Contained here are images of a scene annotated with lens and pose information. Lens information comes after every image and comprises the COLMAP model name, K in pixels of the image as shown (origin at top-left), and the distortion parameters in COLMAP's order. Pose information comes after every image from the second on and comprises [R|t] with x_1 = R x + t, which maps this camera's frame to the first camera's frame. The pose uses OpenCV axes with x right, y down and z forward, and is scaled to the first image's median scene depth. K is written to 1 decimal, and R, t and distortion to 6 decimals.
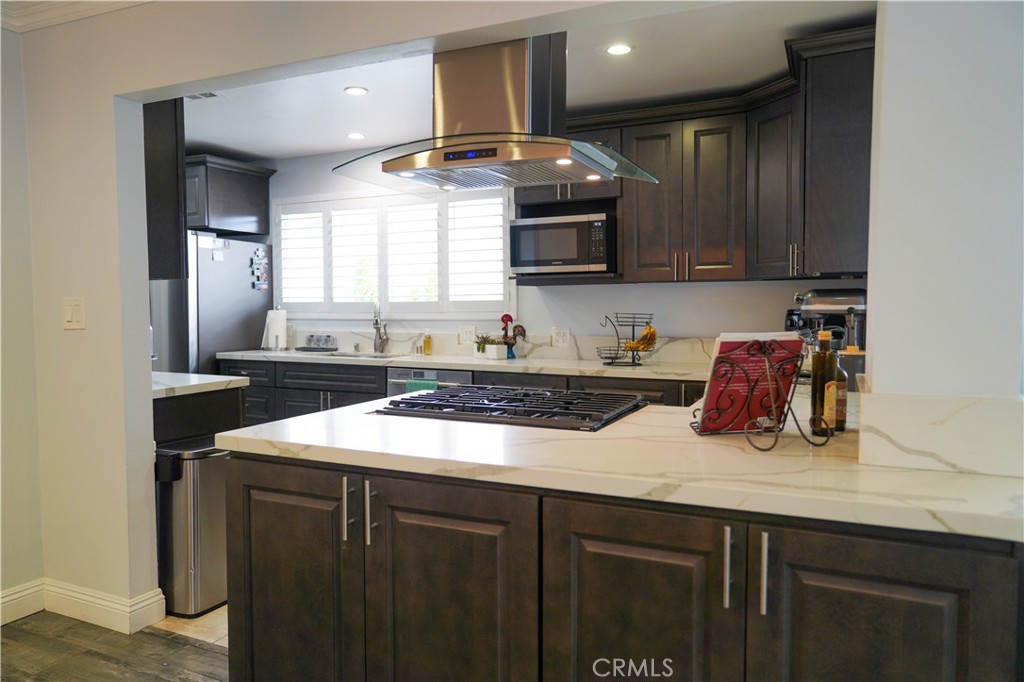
lens RADIAL K [[727.0, 0, 503.0], [0, 727.0, 345.8], [0, 0, 1]] dist [-0.111403, 0.091496]
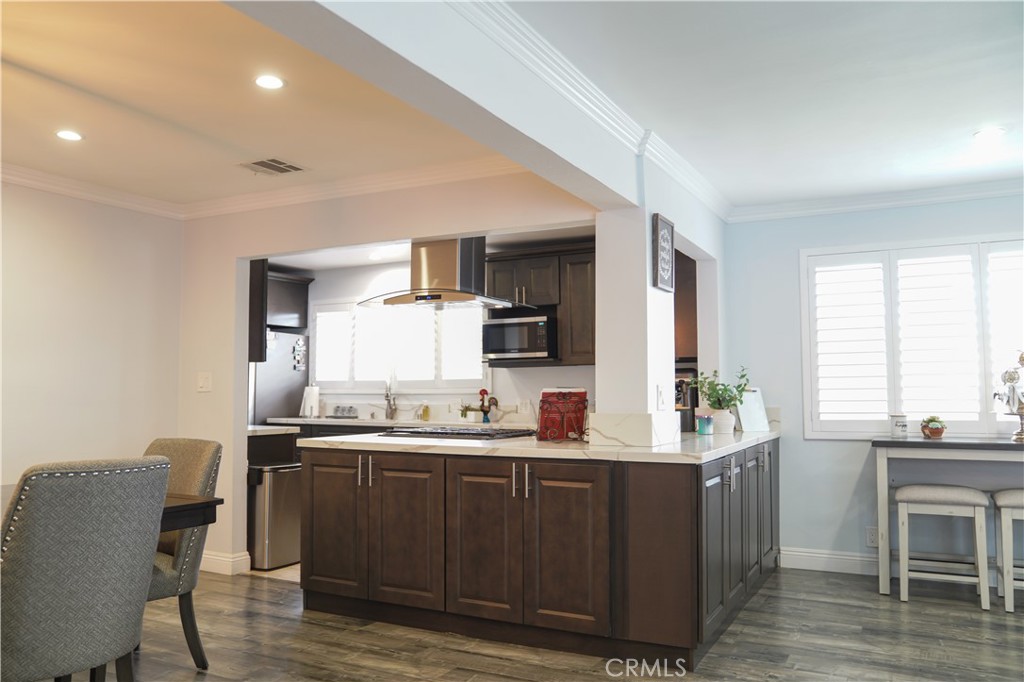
lens RADIAL K [[808.9, 0, 506.6], [0, 808.9, 352.5], [0, 0, 1]] dist [-0.256973, 0.330724]
pose [[0.999087, -0.001869, -0.042678, 0.111299], [-0.002628, 0.994460, -0.105085, 0.045511], [0.042638, 0.105101, 0.993547, -0.480824]]
